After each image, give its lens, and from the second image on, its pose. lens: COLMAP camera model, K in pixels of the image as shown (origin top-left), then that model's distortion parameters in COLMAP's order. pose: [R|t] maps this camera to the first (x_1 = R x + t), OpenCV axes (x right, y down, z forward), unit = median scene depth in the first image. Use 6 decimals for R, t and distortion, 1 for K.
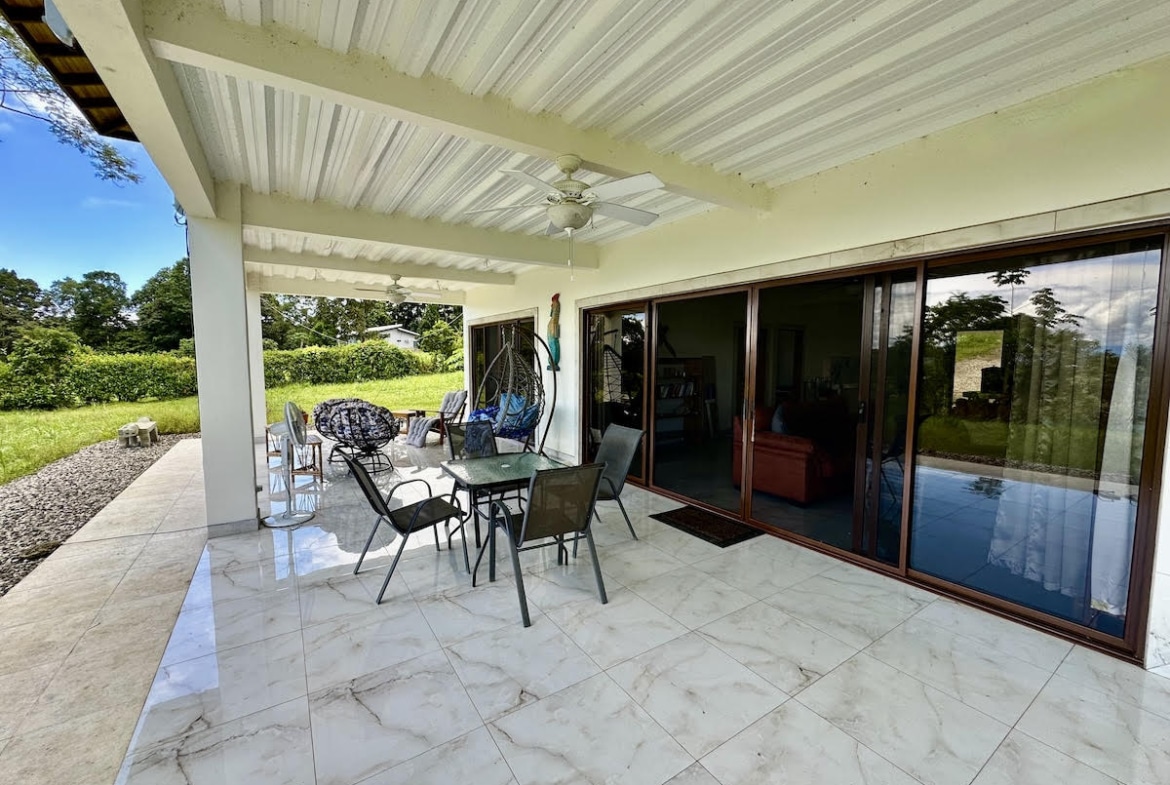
lens RADIAL K [[463.4, 0, 585.0], [0, 463.4, 392.5], [0, 0, 1]] dist [-0.000030, -0.000021]
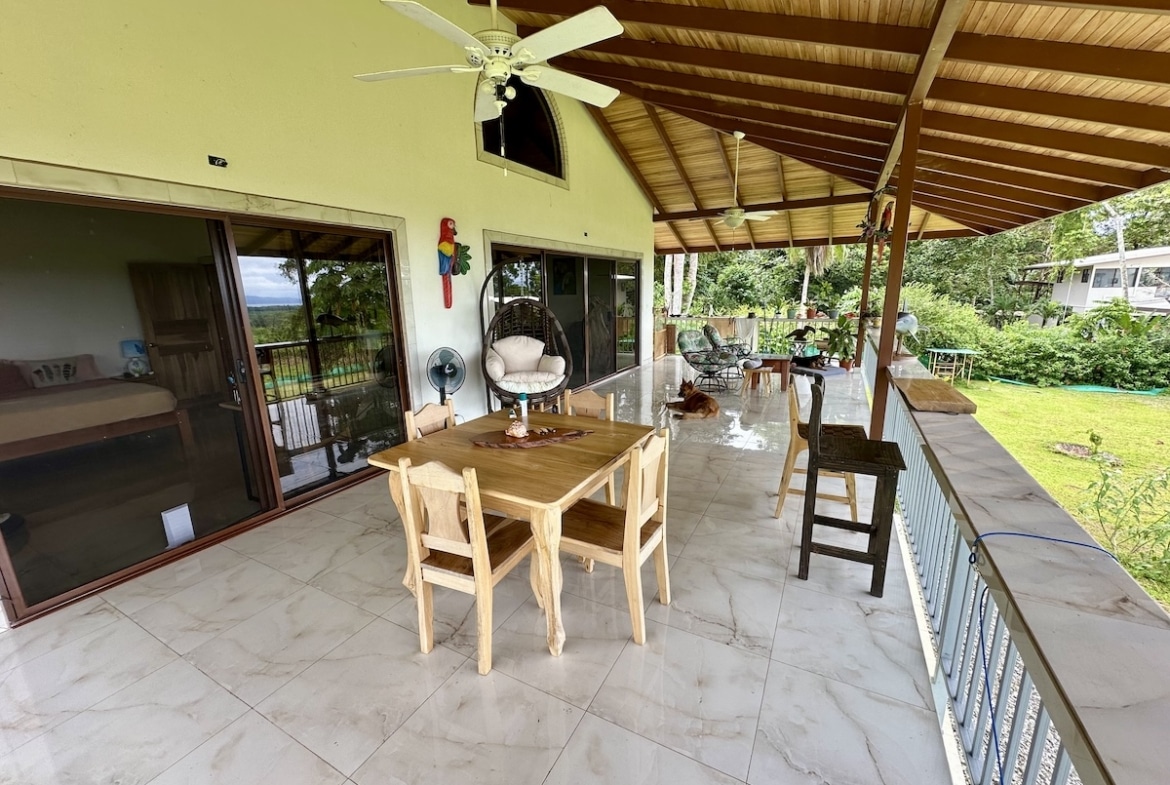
lens RADIAL K [[463.4, 0, 585.0], [0, 463.4, 392.5], [0, 0, 1]] dist [-0.000030, -0.000021]
pose [[-0.472298, -0.173430, 0.864209, -0.539973], [0.101140, 0.963313, 0.248592, -0.072653], [-0.875617, 0.204816, -0.437430, 0.772421]]
